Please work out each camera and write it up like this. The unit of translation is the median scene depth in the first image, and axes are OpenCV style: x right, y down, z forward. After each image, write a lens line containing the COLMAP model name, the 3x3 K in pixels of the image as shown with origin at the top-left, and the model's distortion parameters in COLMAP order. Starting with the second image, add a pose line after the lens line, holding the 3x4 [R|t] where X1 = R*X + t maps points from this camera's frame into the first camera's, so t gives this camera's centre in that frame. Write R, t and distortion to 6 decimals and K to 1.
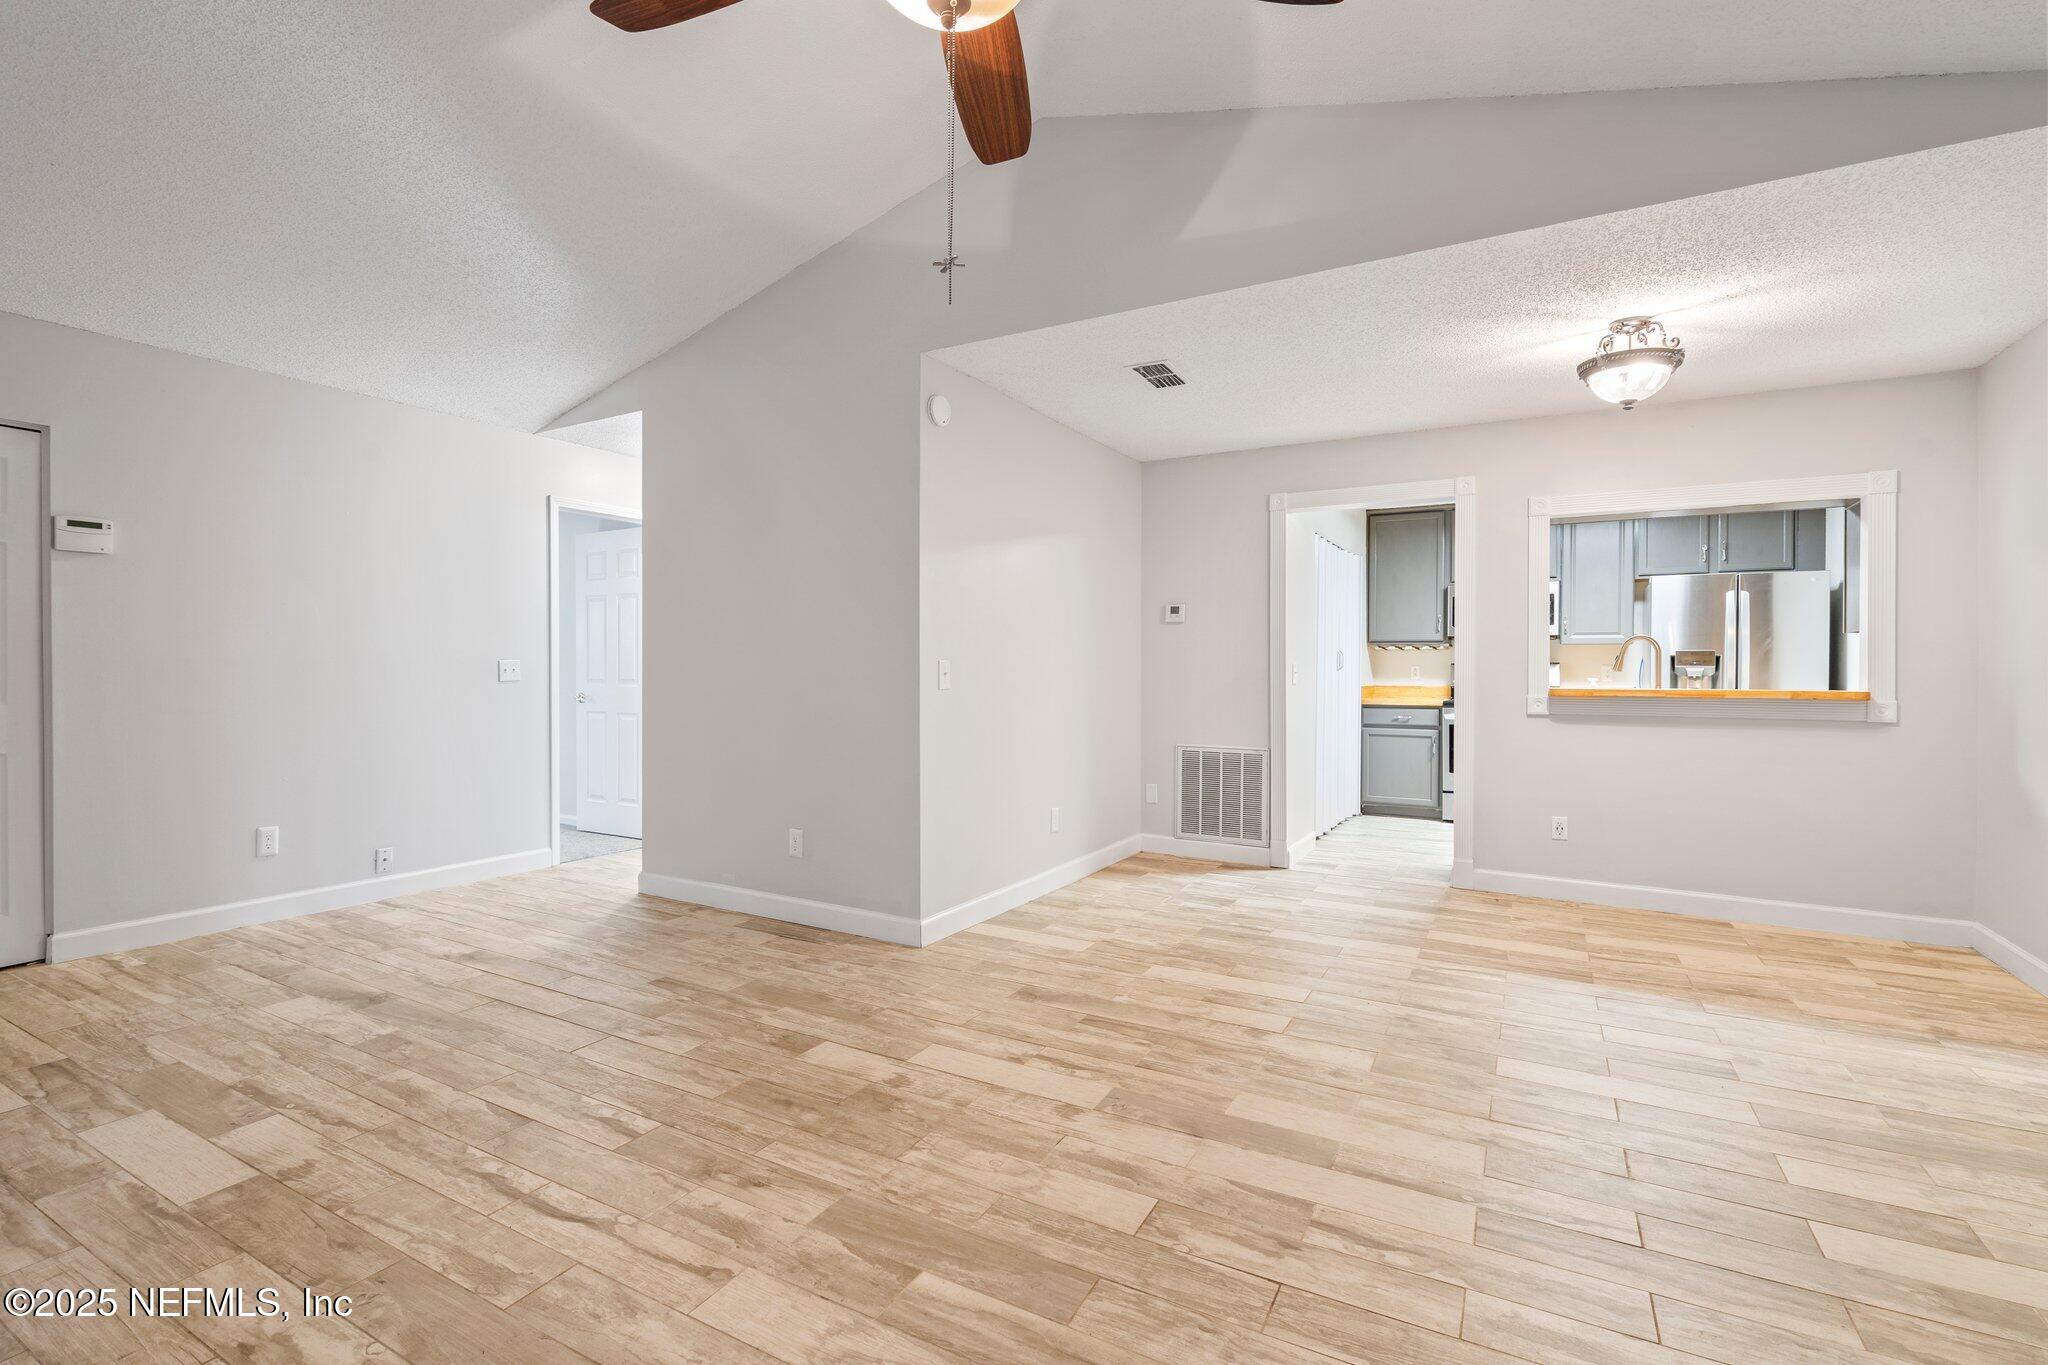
lens RADIAL K [[923.0, 0, 1024.0], [0, 923.0, 682.5], [0, 0, 1]] dist [-0.002787, 0.000824]
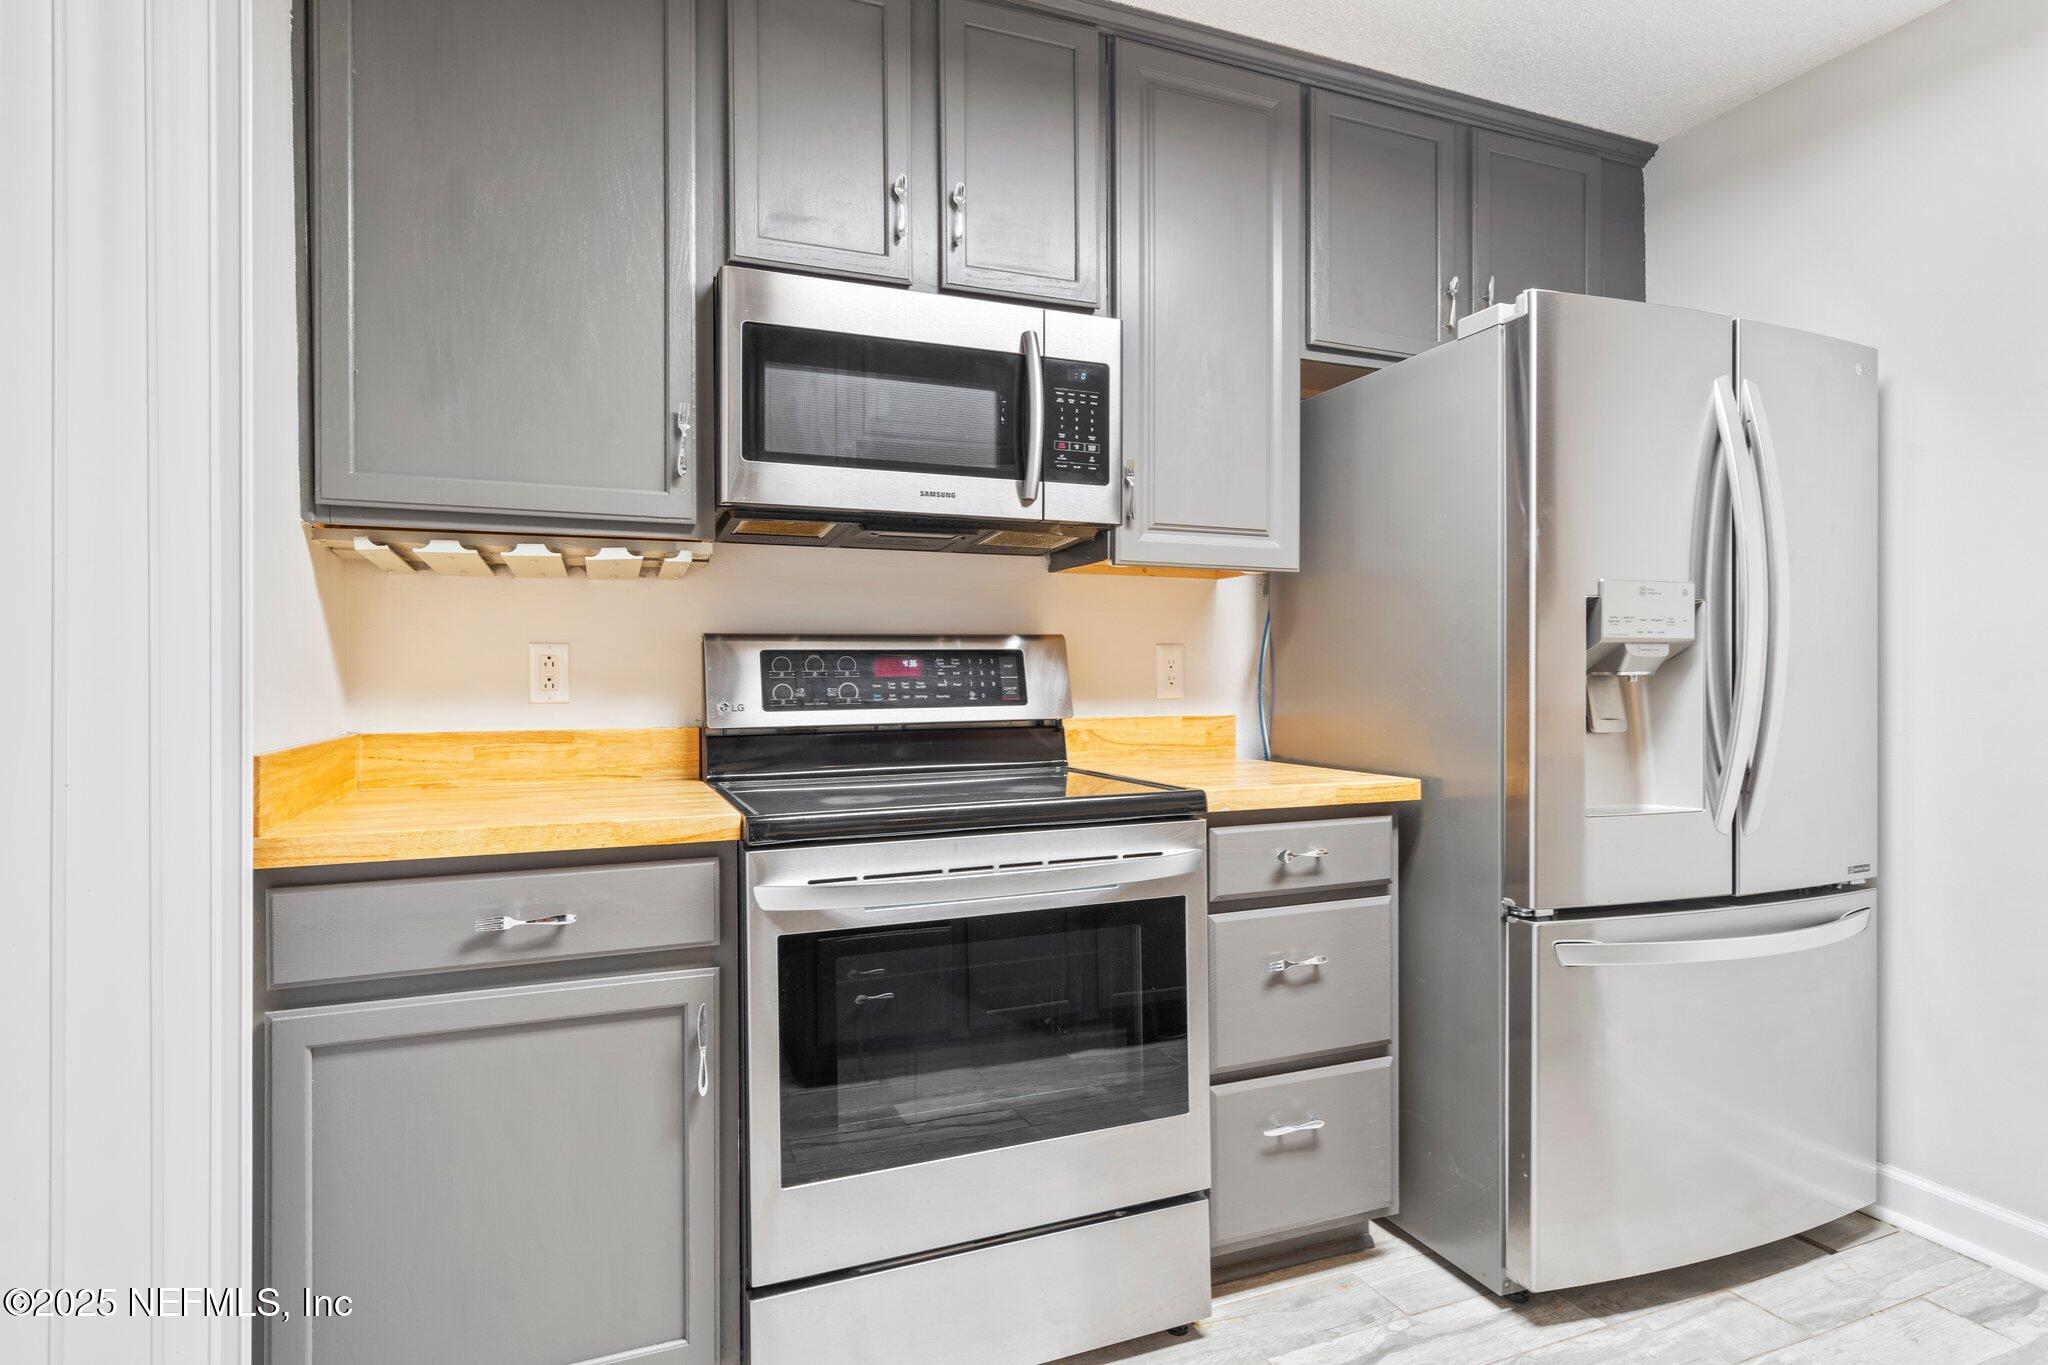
lens RADIAL K [[1069.6, 0, 1024.0], [0, 1069.6, 682.5], [0, 0, 1]] dist [0.000983, 0.000142]
pose [[0.619402, -0.001753, 0.785072, 0.849105], [0.018528, 0.999752, -0.012386, -0.008873], [-0.784855, 0.022218, 0.619281, 2.190382]]
